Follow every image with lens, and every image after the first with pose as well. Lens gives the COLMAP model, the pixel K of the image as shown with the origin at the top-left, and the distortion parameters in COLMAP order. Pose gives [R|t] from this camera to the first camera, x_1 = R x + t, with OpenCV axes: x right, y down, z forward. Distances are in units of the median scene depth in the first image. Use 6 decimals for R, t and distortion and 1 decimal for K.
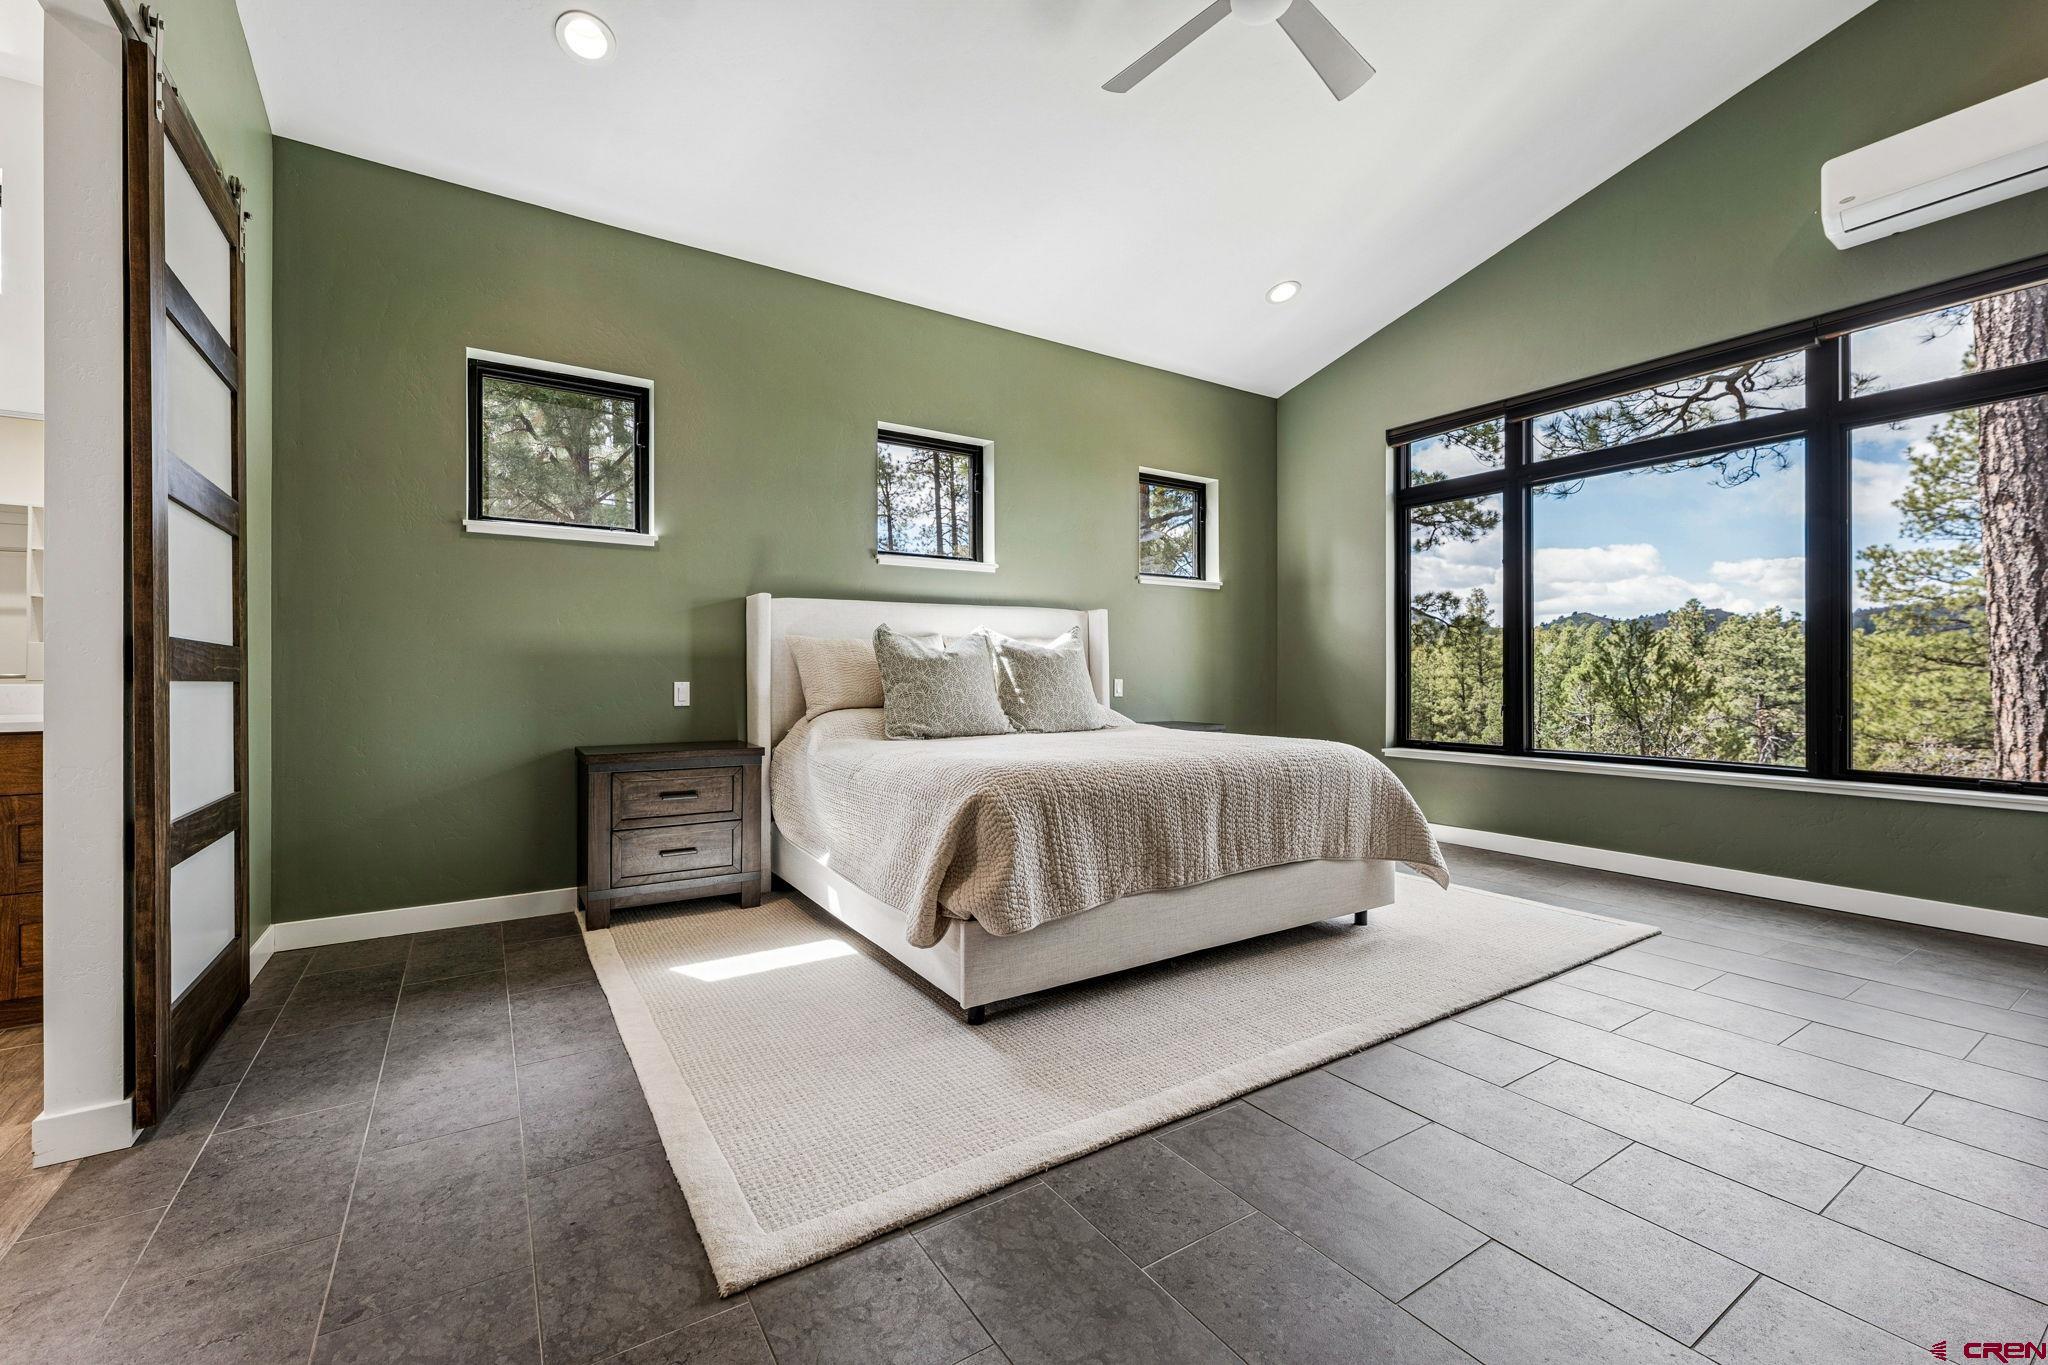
lens RADIAL K [[842.8, 0, 1017.9], [0, 842.8, 674.4], [0, 0, 1]] dist [-0.002435, 0.000002]
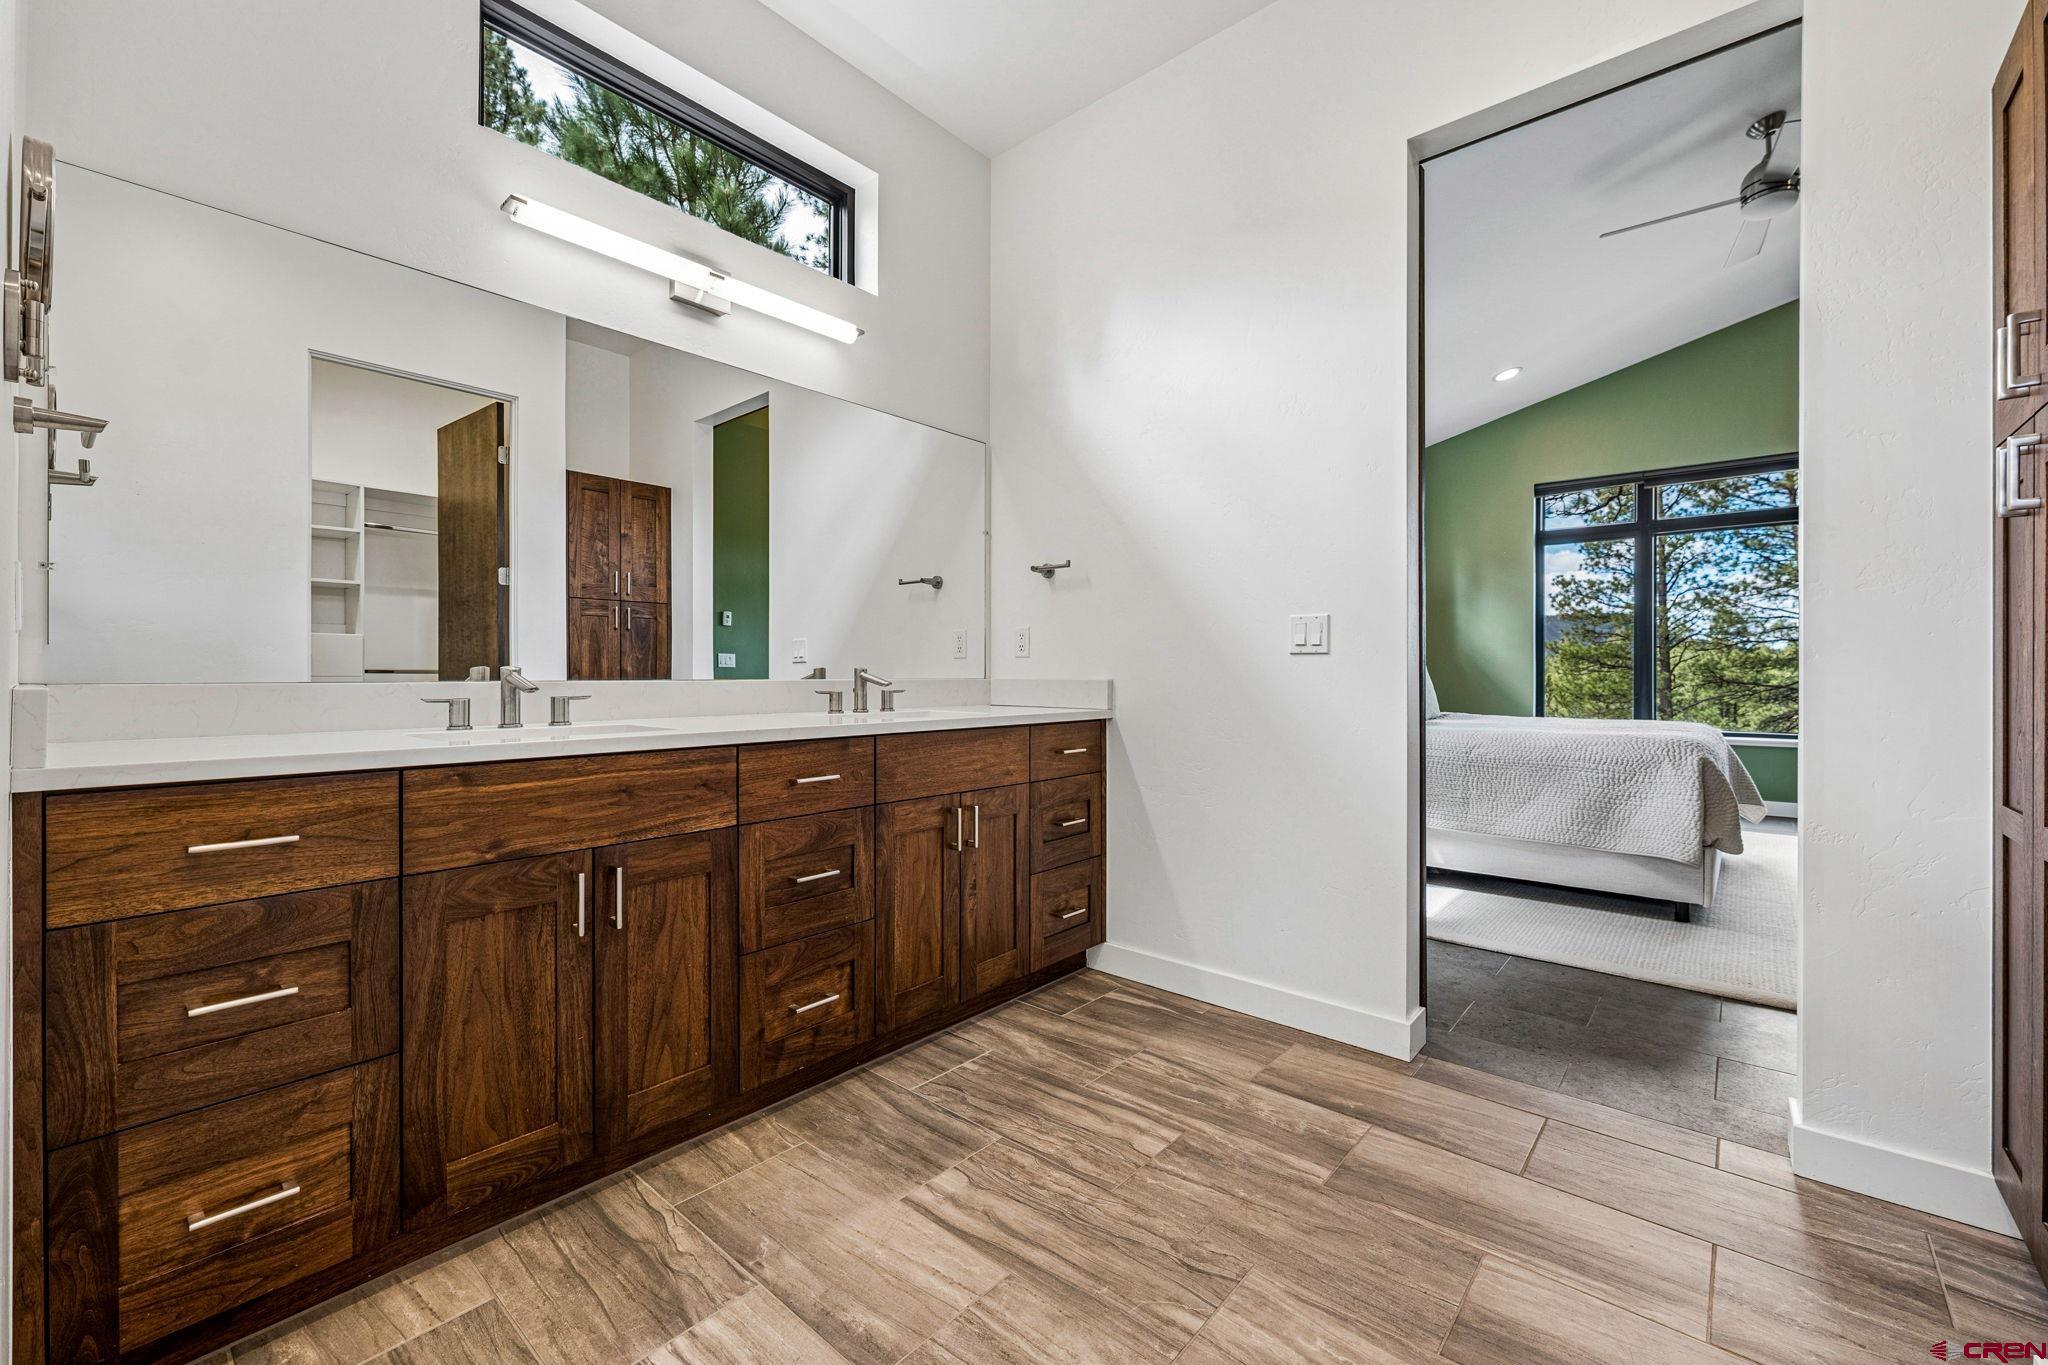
lens RADIAL K [[842.8, 0, 1024.1], [0, 842.8, 679.1], [0, 0, 1]] dist [-0.002435, 0.000002]
pose [[0.954511, -0.002261, 0.298168, -0.763857], [0.000595, 0.999984, 0.005677, 0.003094], [-0.298176, -0.005241, 0.954496, -0.011578]]
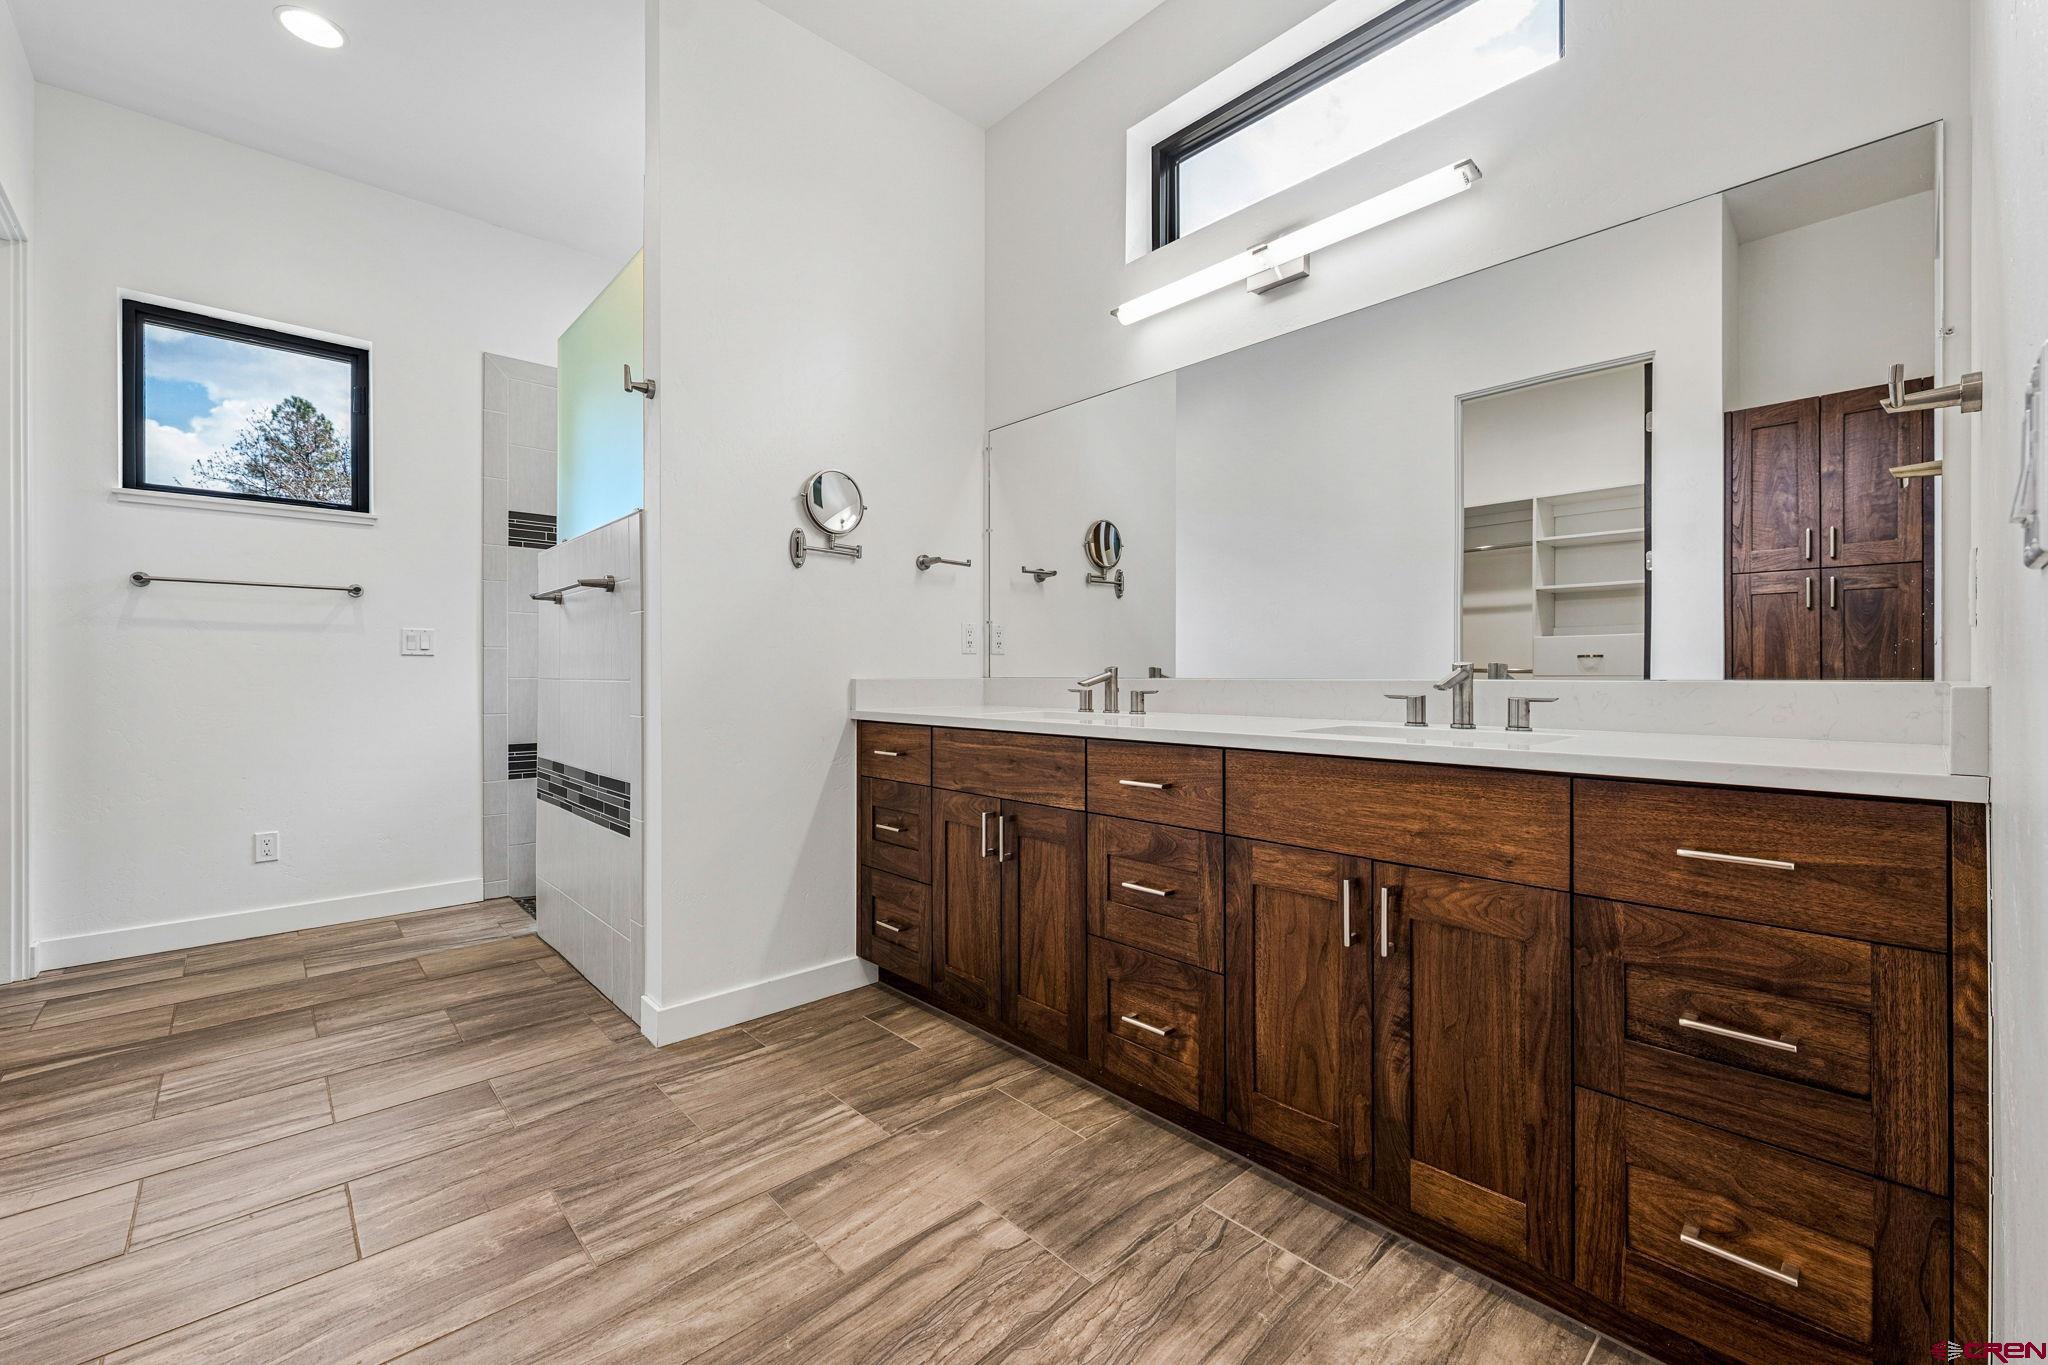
lens RADIAL K [[842.8, 0, 1017.9], [0, 842.8, 675.9], [0, 0, 1]] dist [-0.002435, 0.000002]
pose [[0.178737, 0.002260, -0.983894, -0.381278], [0.001265, 0.999996, 0.002526, 0.003606], [0.983896, -0.001696, 0.178733, 0.277834]]
